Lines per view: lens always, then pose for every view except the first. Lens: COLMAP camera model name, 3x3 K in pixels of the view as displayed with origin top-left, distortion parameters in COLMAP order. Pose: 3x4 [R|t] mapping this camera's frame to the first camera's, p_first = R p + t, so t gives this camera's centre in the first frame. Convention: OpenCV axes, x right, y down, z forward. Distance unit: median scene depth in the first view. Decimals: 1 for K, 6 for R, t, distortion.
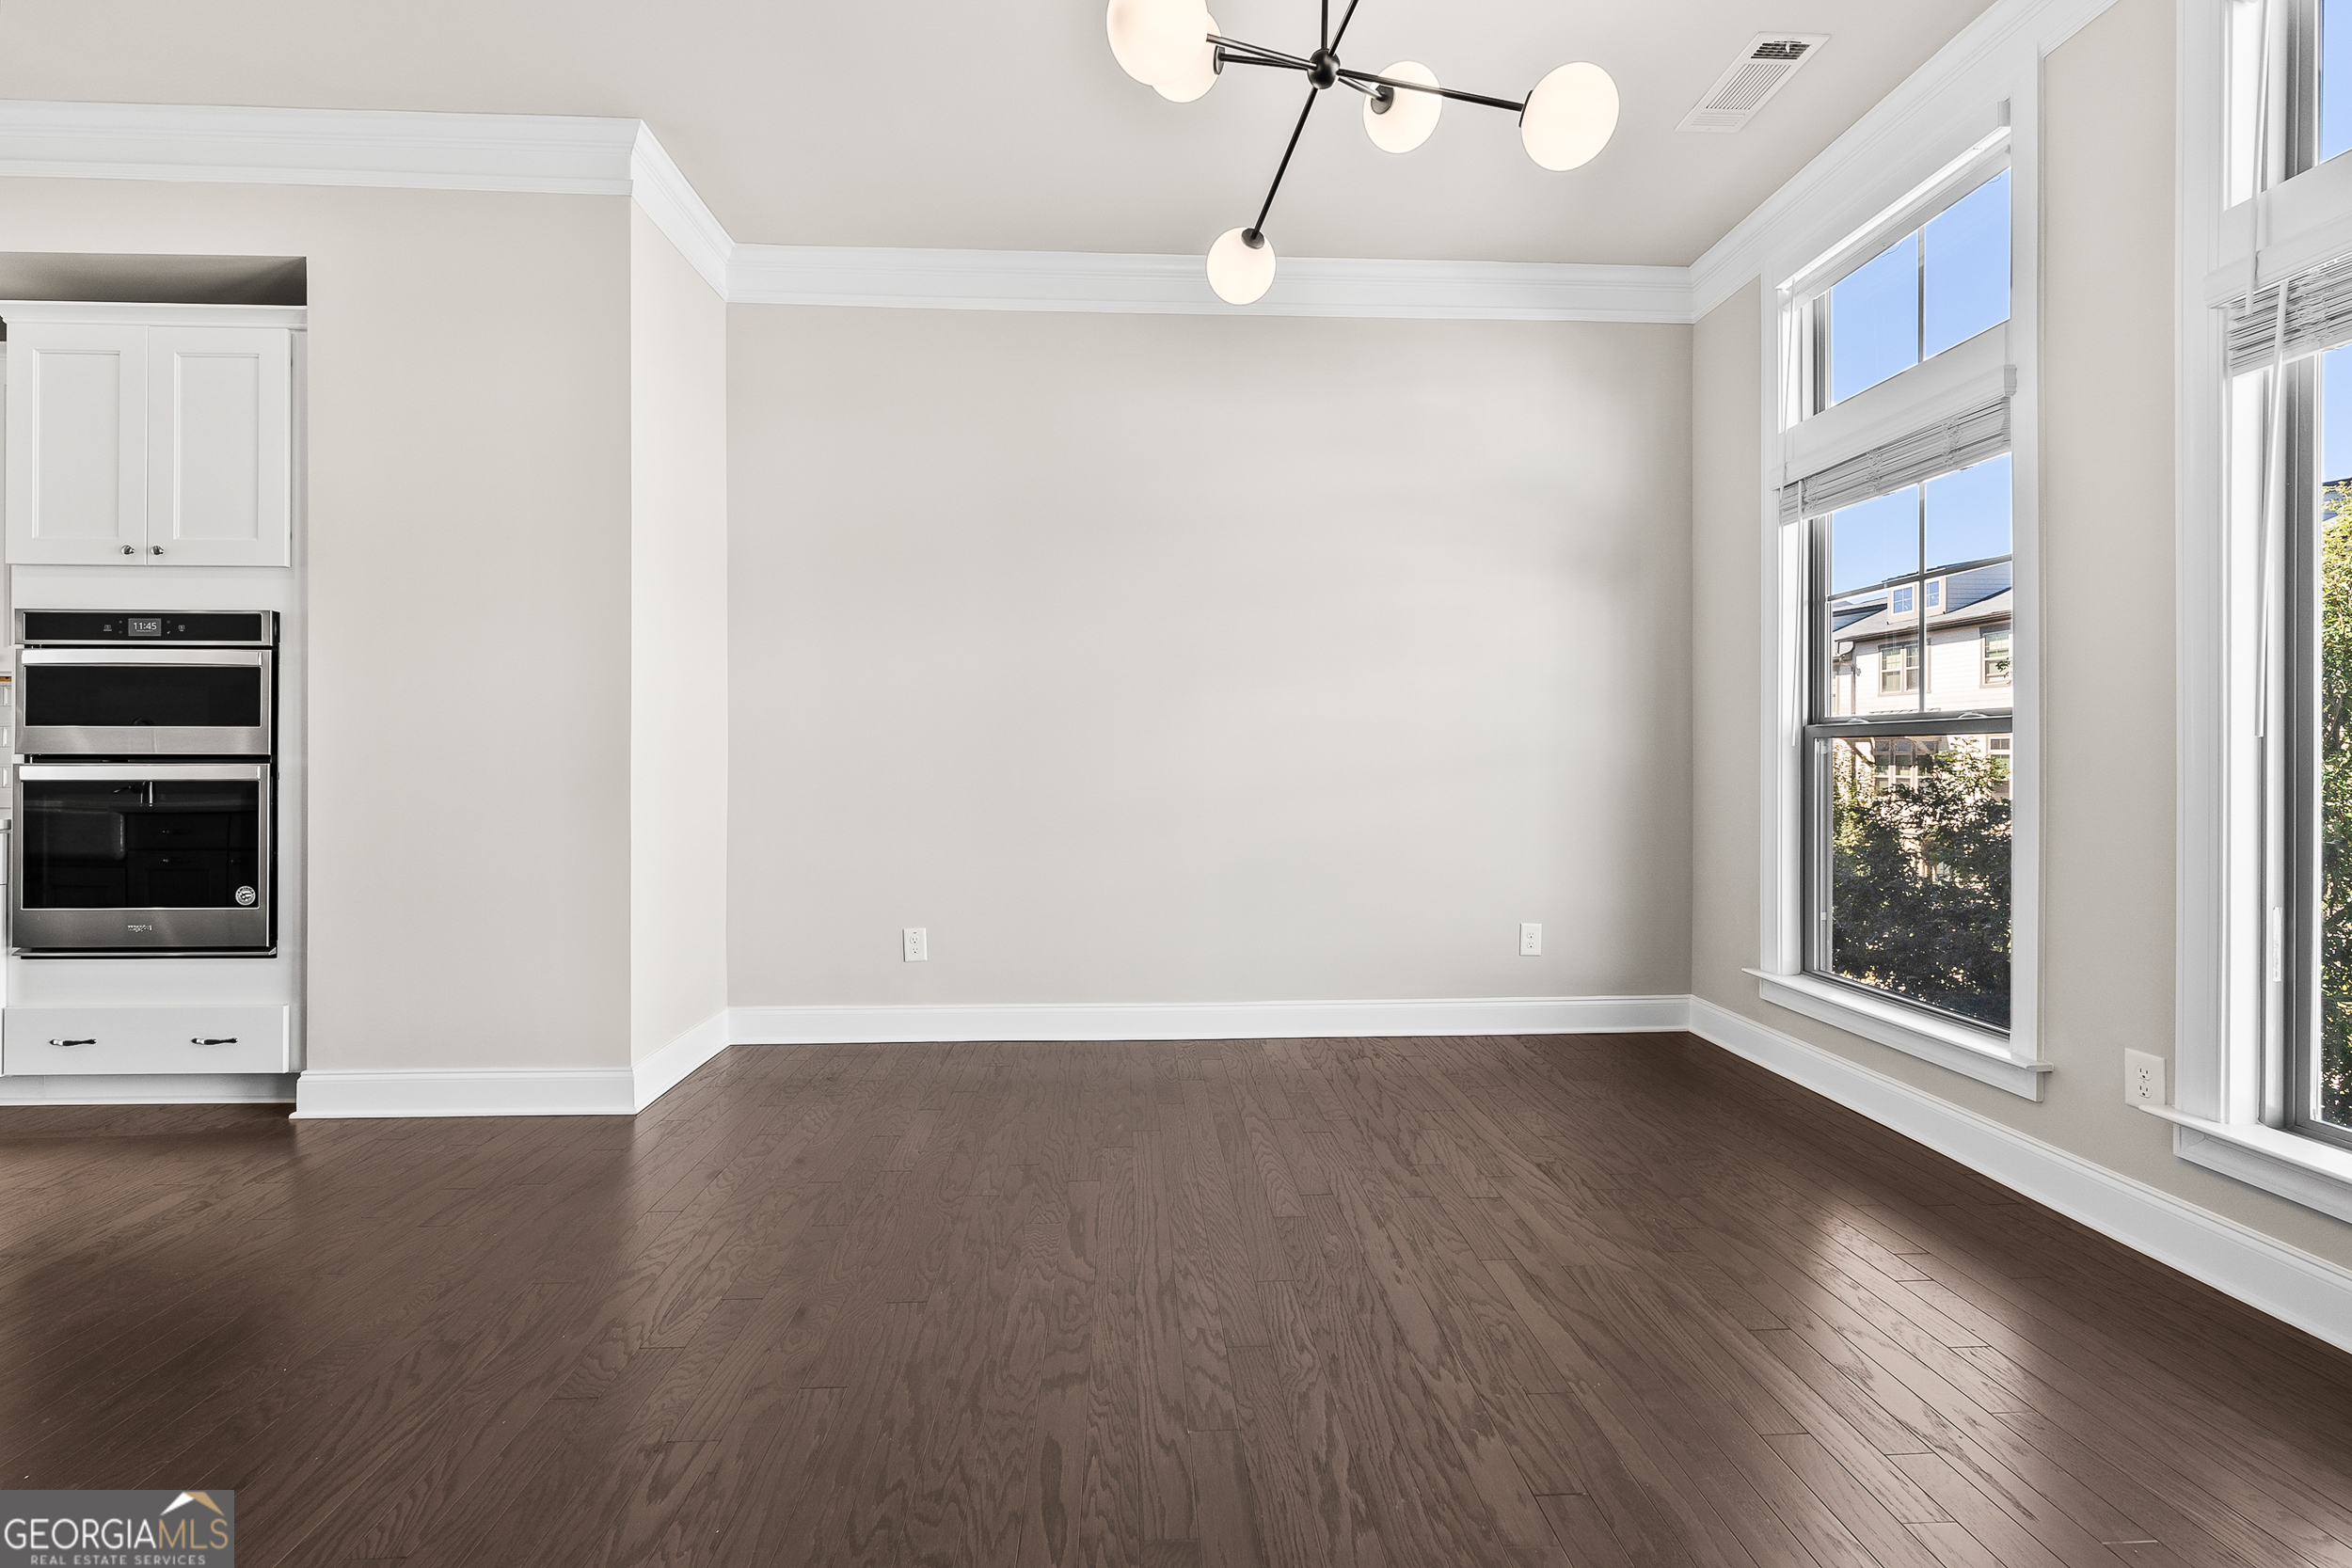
lens RADIAL K [[957.8, 0, 1160.9], [0, 957.8, 760.5], [0, 0, 1]] dist [0.000065, -0.000438]
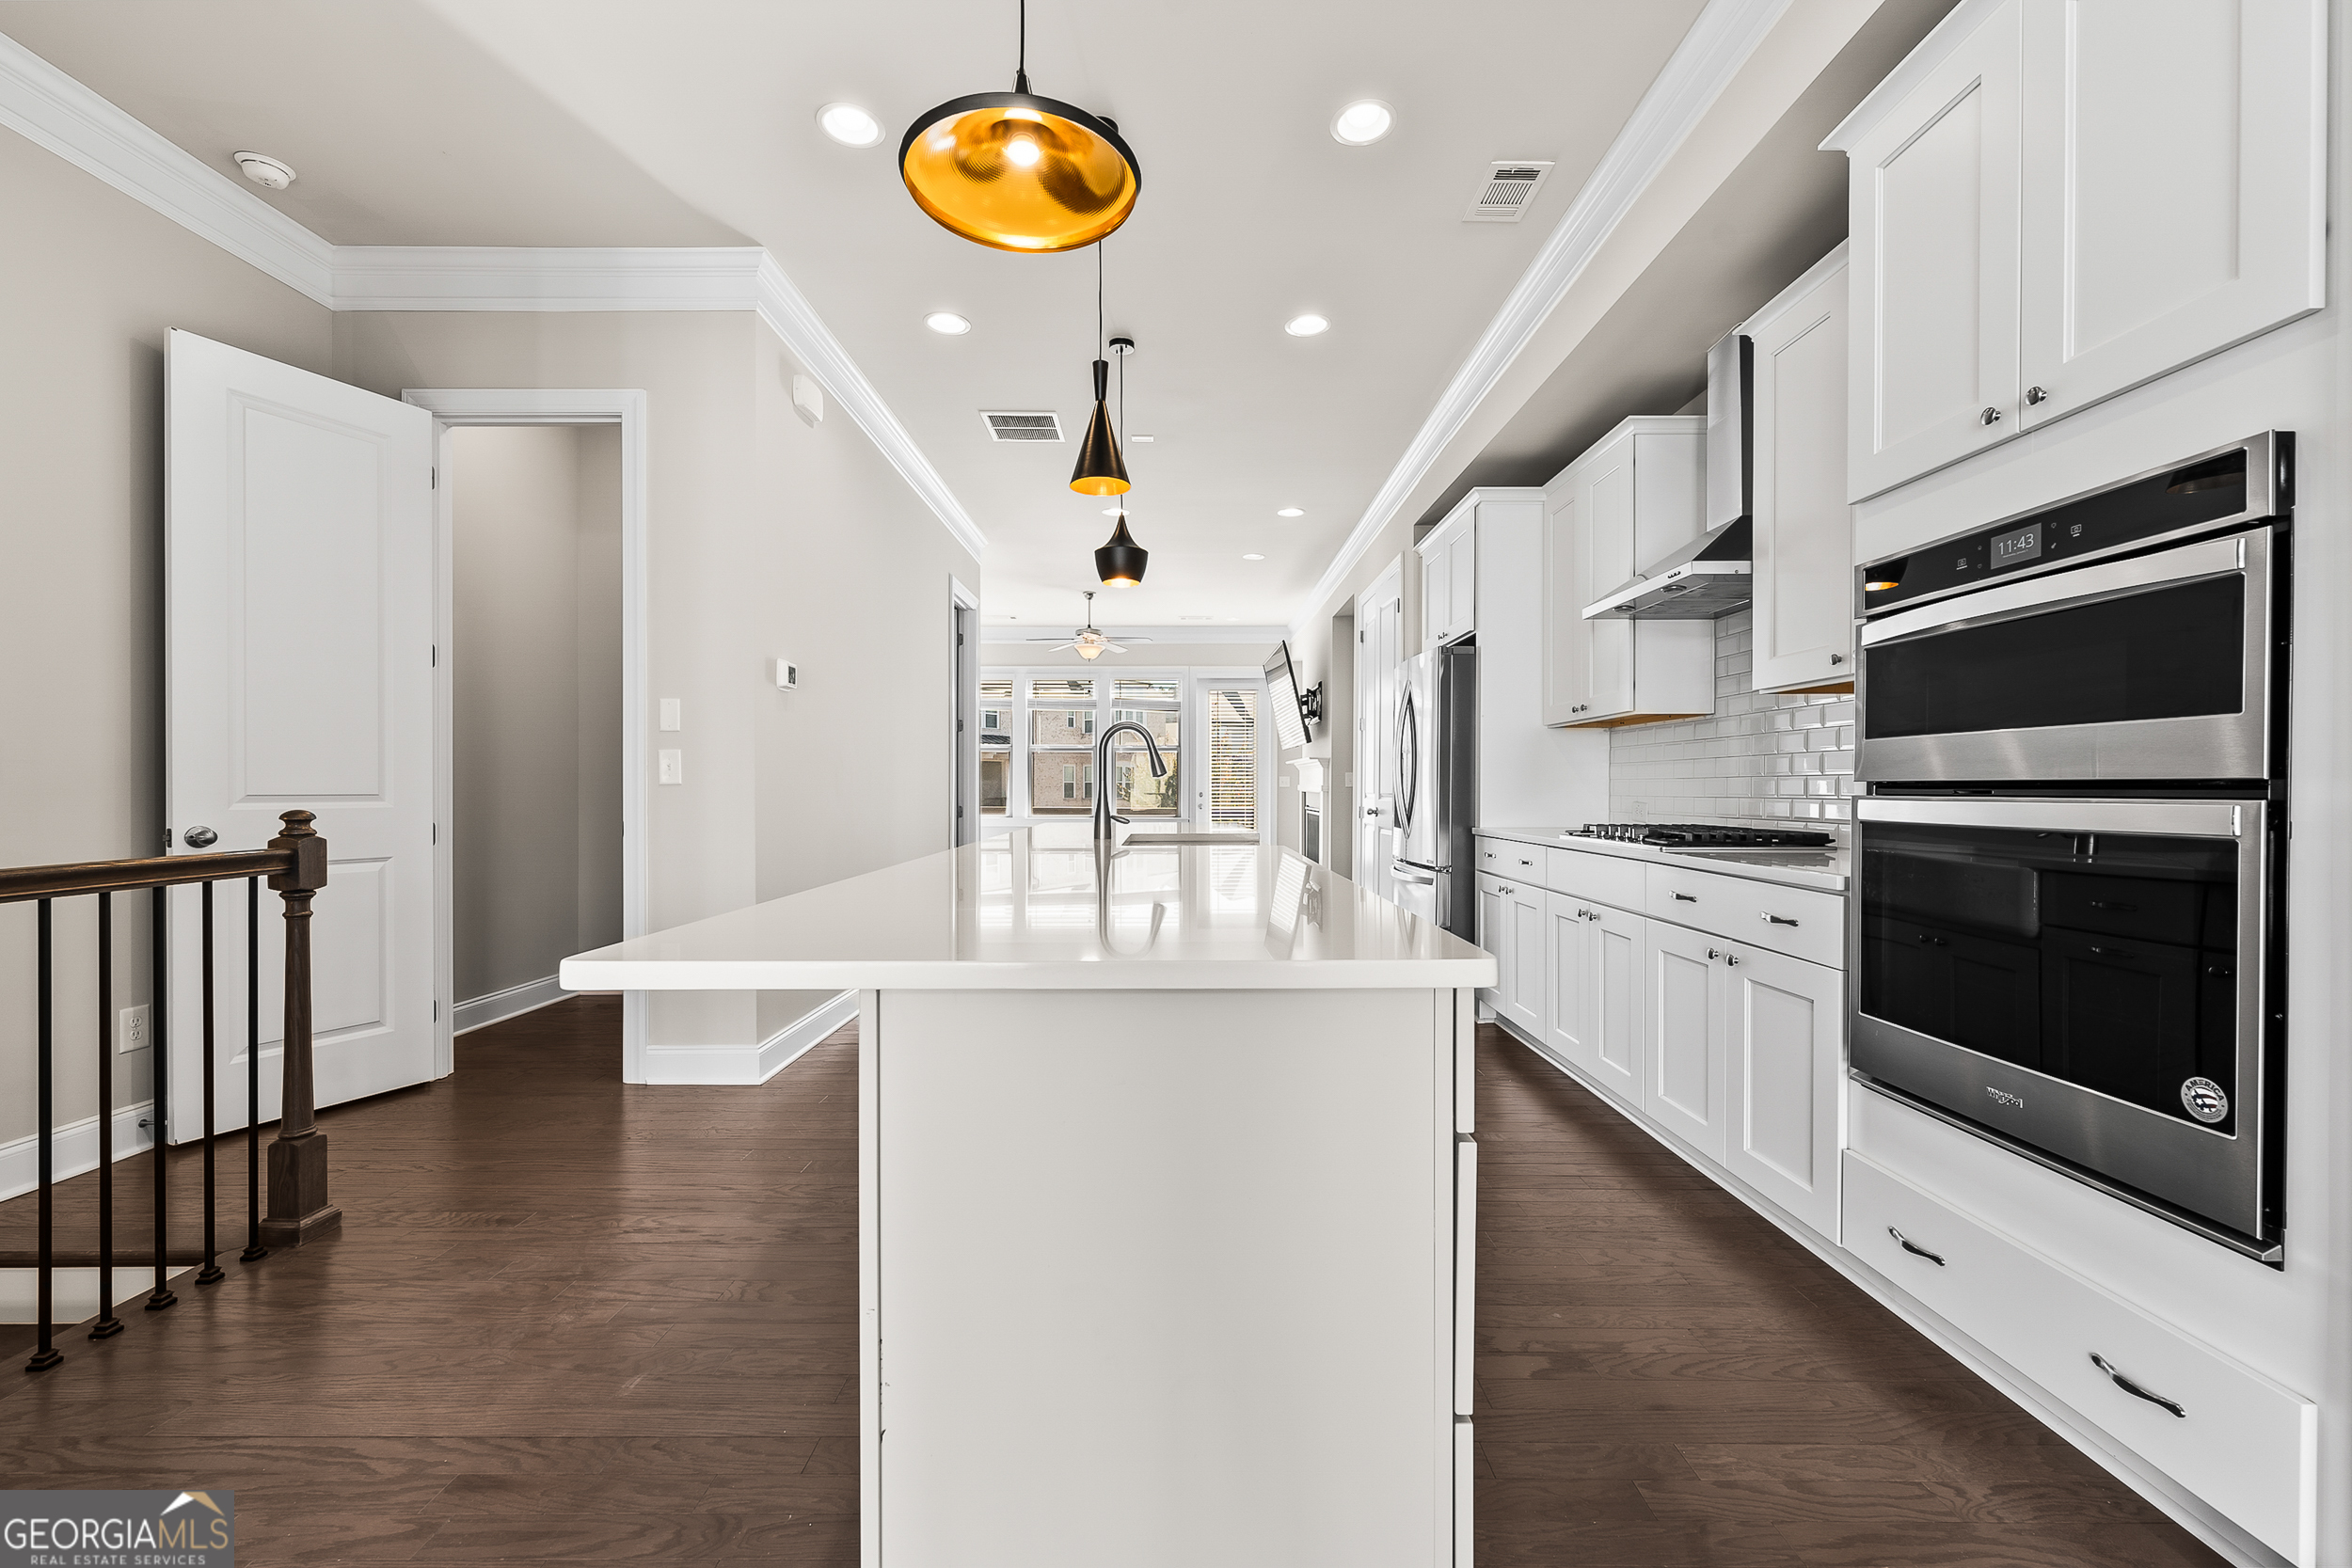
lens RADIAL K [[957.8, 0, 1176.8], [0, 957.8, 790.8], [0, 0, 1]] dist [0.000065, -0.000438]
pose [[-0.046640, 0.000738, -0.998911, -0.494278], [-0.002599, 0.999996, 0.000860, 0.000395], [0.998908, 0.002636, -0.046638, 0.547935]]
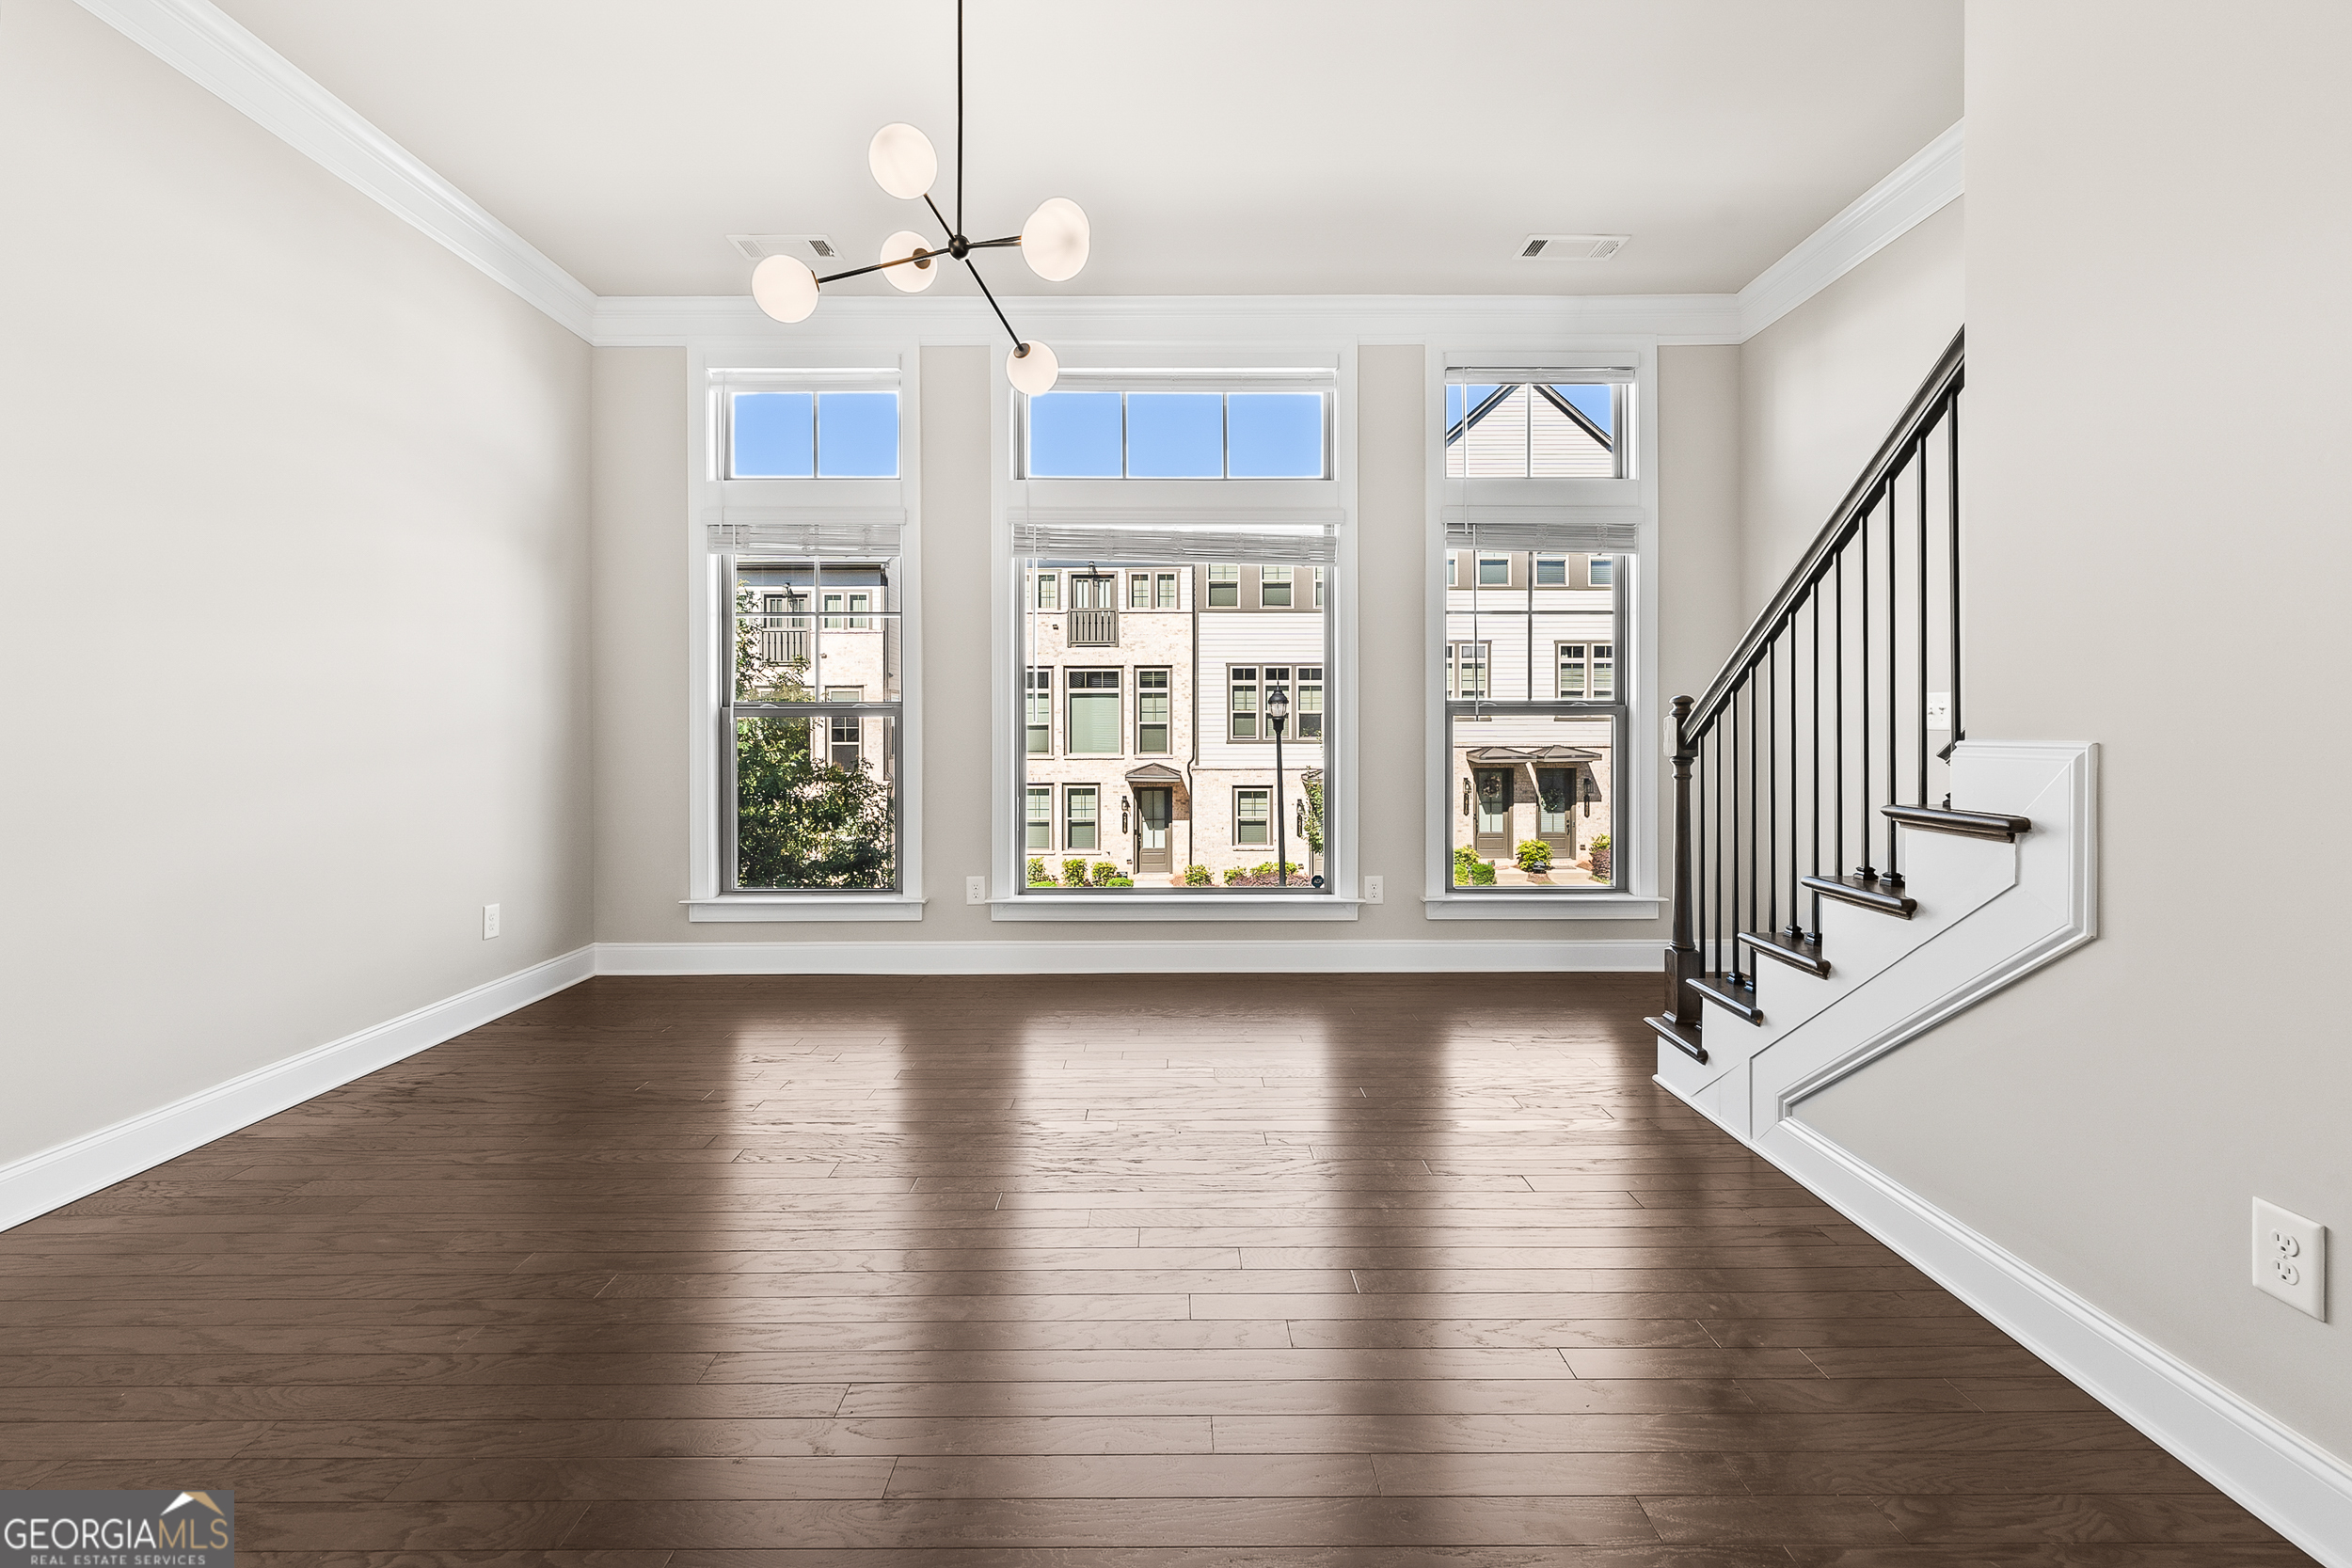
lens RADIAL K [[957.8, 0, 1182.0], [0, 957.8, 740.2], [0, 0, 1]] dist [0.000065, -0.000438]
pose [[0.038715, -0.011386, 0.999185, -0.723052], [0.004954, 0.999925, 0.011202, -0.003142], [-0.999238, 0.004516, 0.038769, 0.354486]]
